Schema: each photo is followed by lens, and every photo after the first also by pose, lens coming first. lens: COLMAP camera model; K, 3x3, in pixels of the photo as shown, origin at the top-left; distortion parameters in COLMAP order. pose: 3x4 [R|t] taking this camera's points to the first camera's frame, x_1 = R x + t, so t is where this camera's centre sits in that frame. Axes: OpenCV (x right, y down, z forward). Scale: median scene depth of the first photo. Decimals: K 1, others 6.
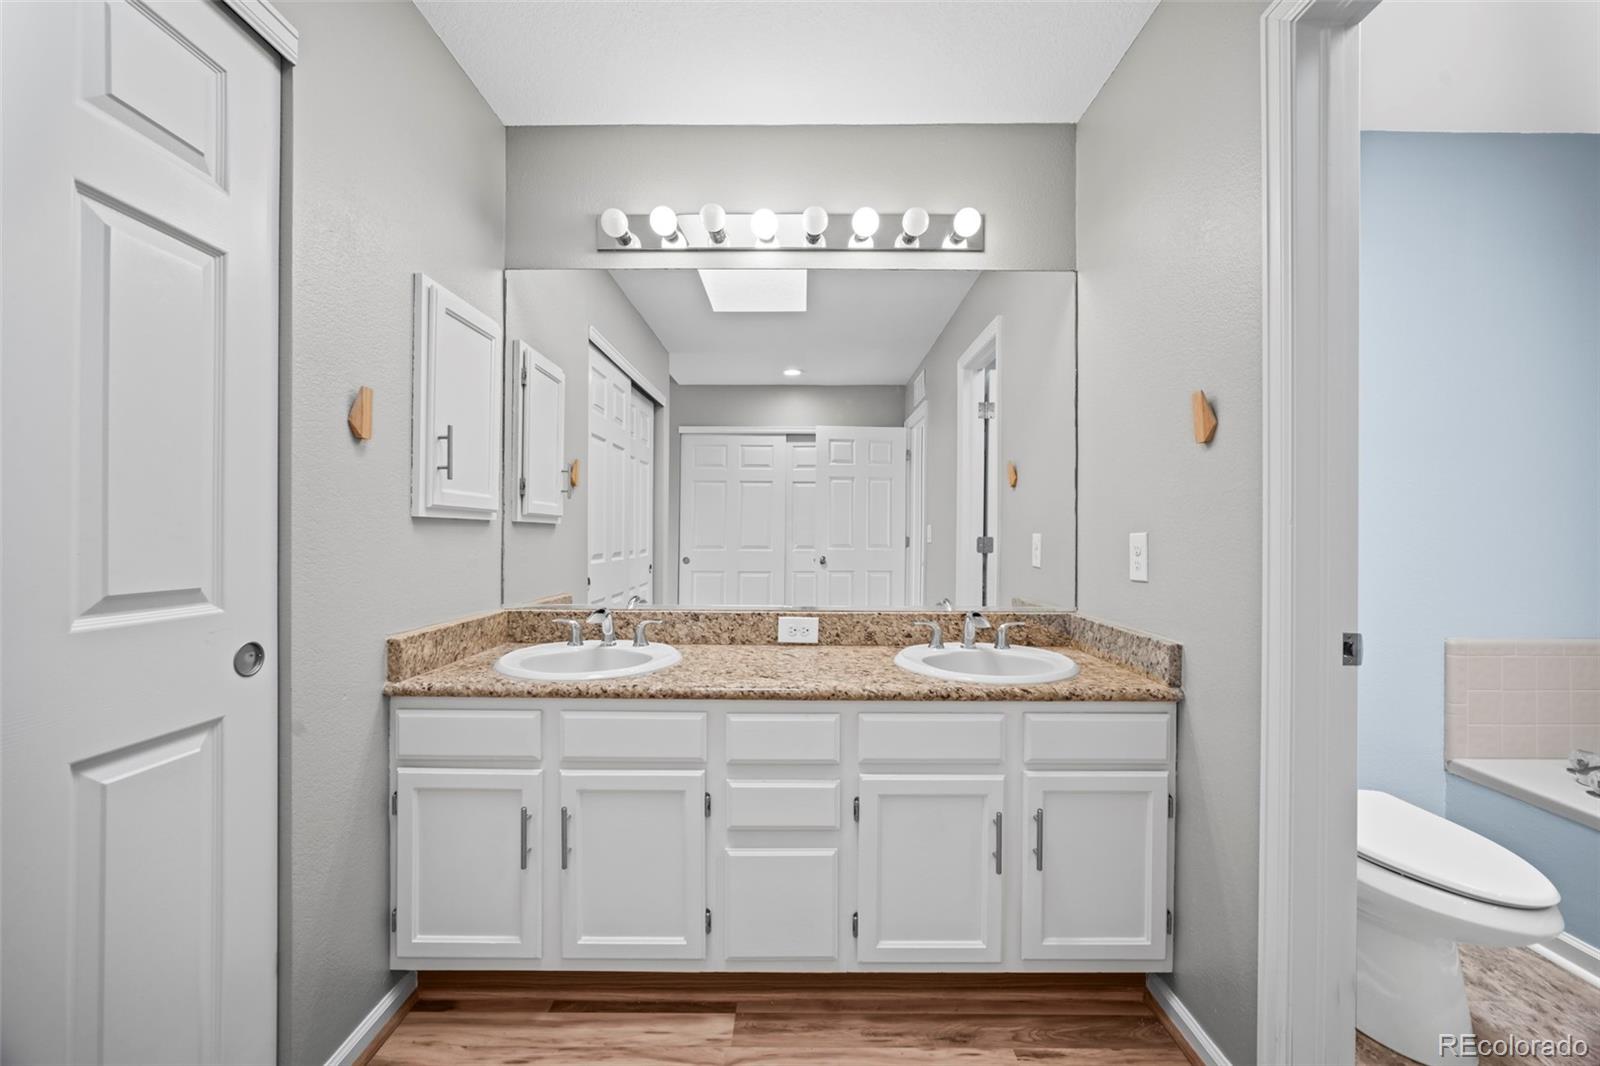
lens RADIAL K [[622.9, 0, 798.3], [0, 622.9, 535.8], [0, 0, 1]] dist [-0.019765, 0.007386]
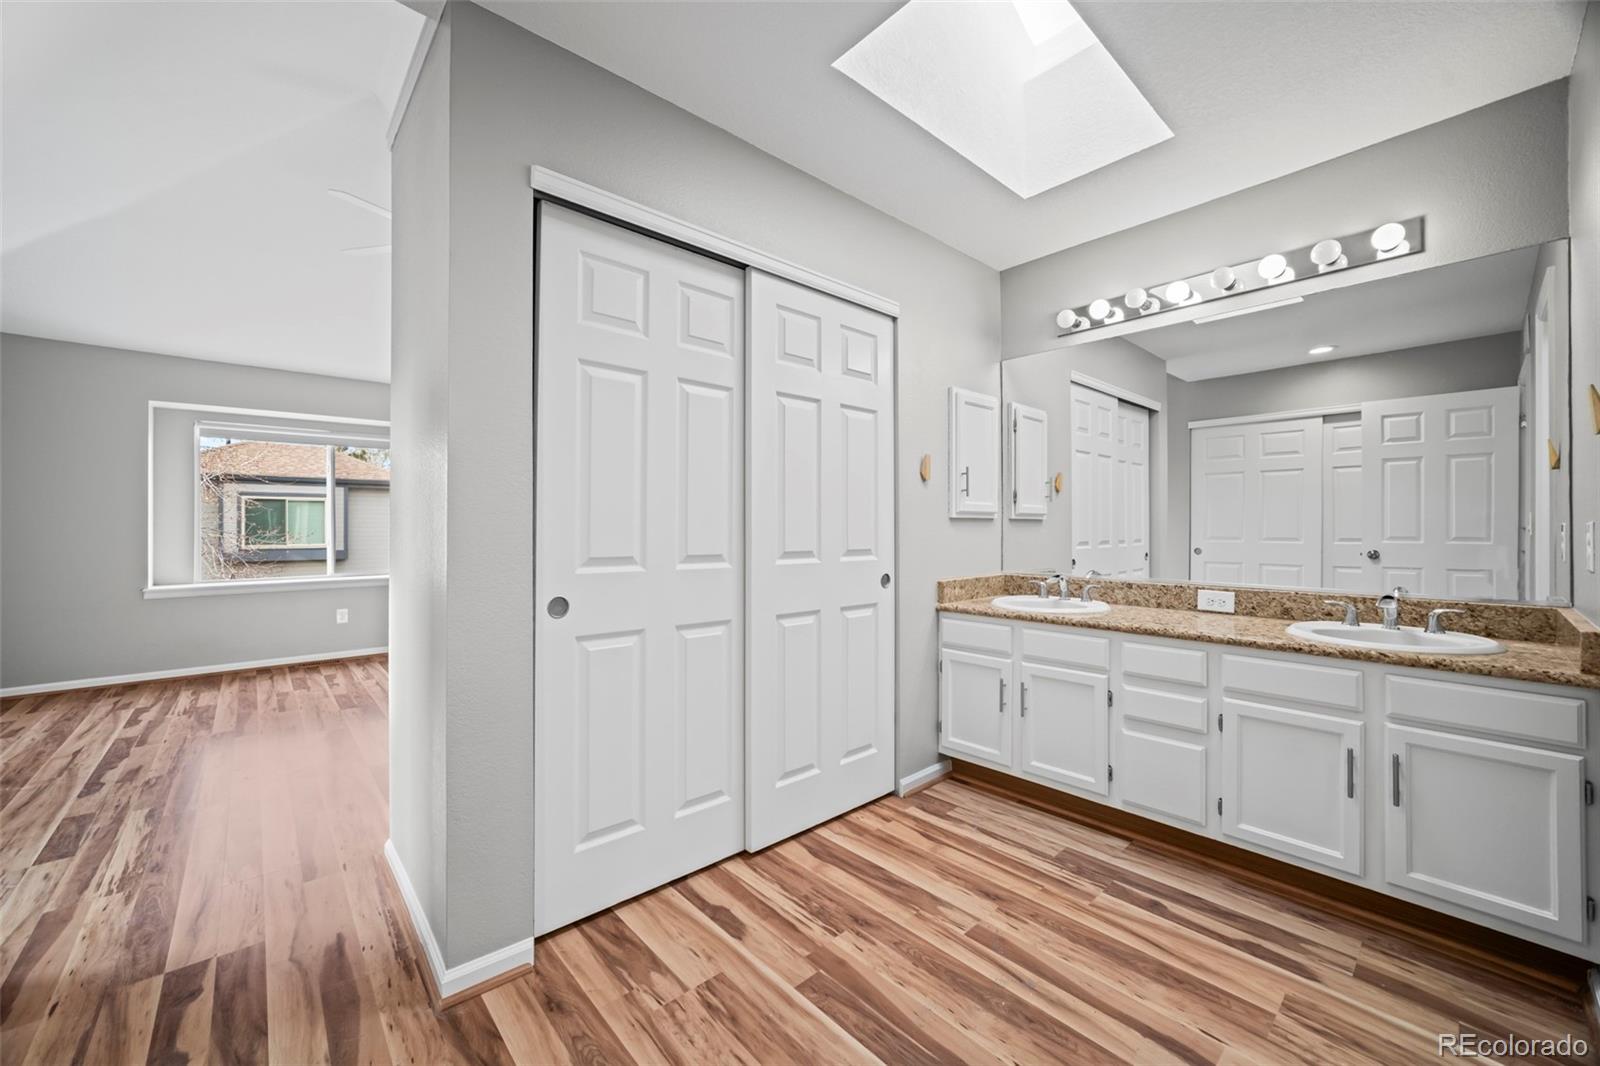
lens RADIAL K [[622.9, 0, 785.5], [0, 622.9, 524.7], [0, 0, 1]] dist [-0.019765, 0.007386]
pose [[0.657915, -0.007534, -0.753054, 0.417565], [0.003282, 0.999969, -0.007137, 0.001759], [0.753085, 0.002224, 0.657920, -0.547081]]
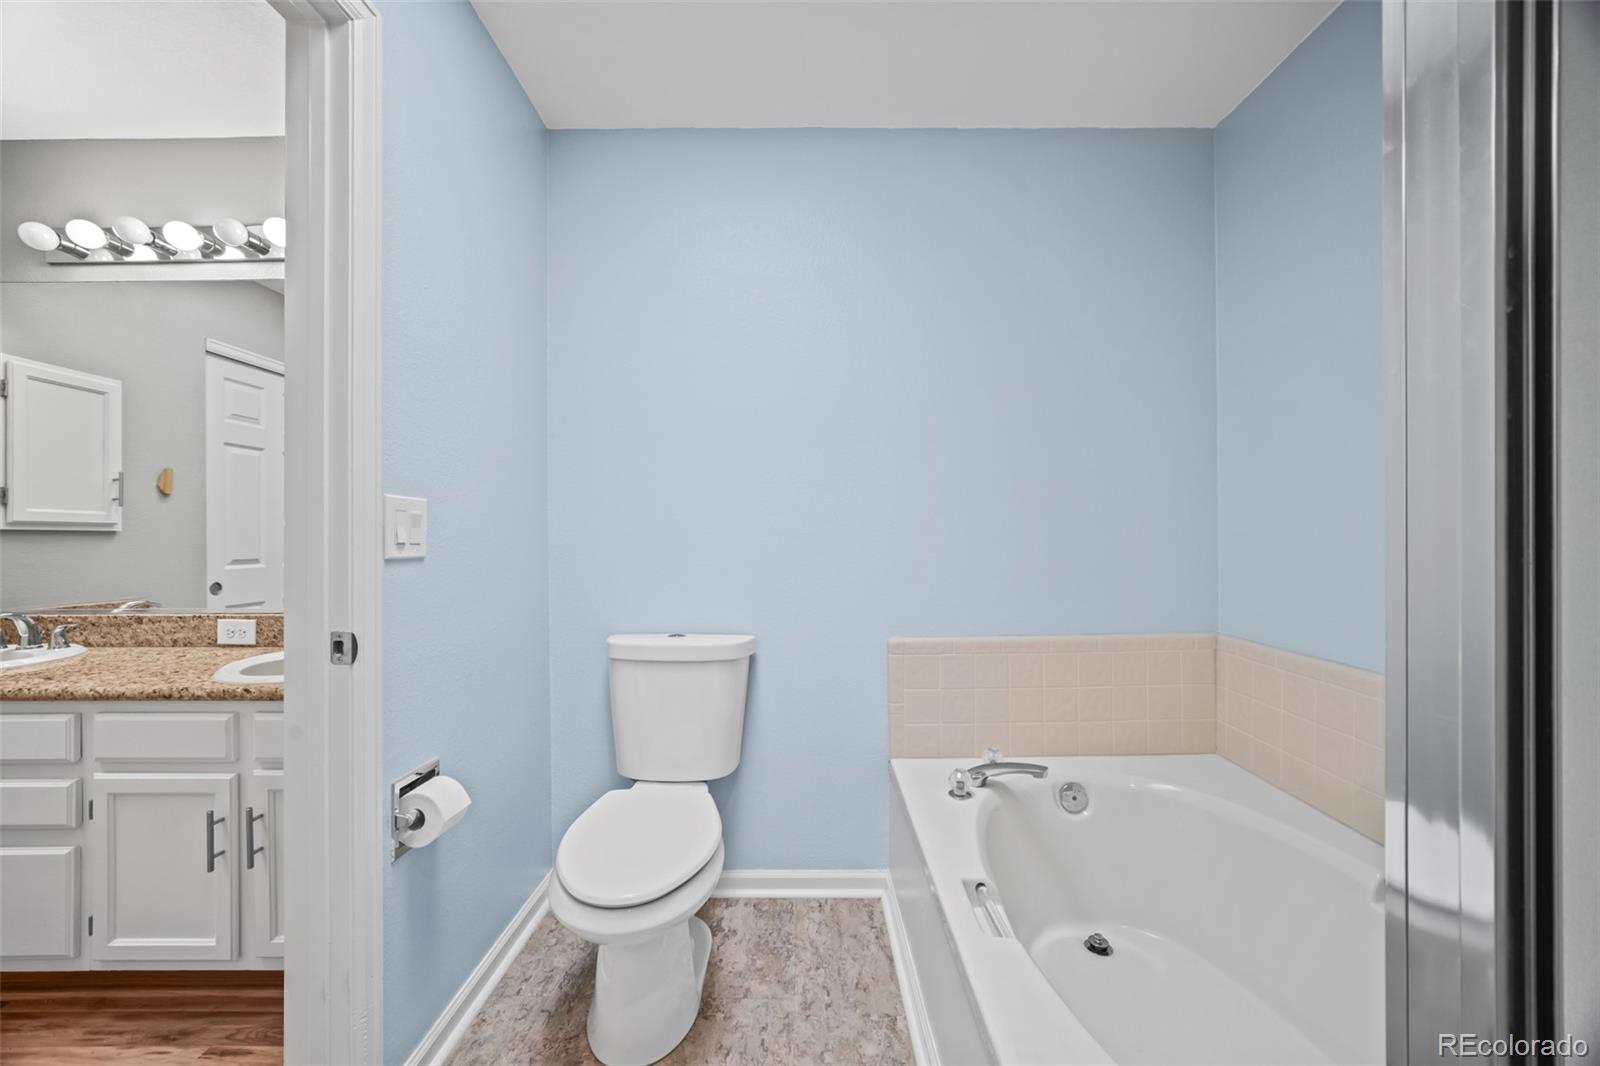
lens RADIAL K [[622.9, 0, 825.8], [0, 622.9, 534.9], [0, 0, 1]] dist [-0.019765, 0.007386]
pose [[0.999881, -0.011160, -0.010696, 1.101161], [0.011115, 0.999929, -0.004272, 0.007530], [0.010743, 0.004153, 0.999934, -0.001703]]
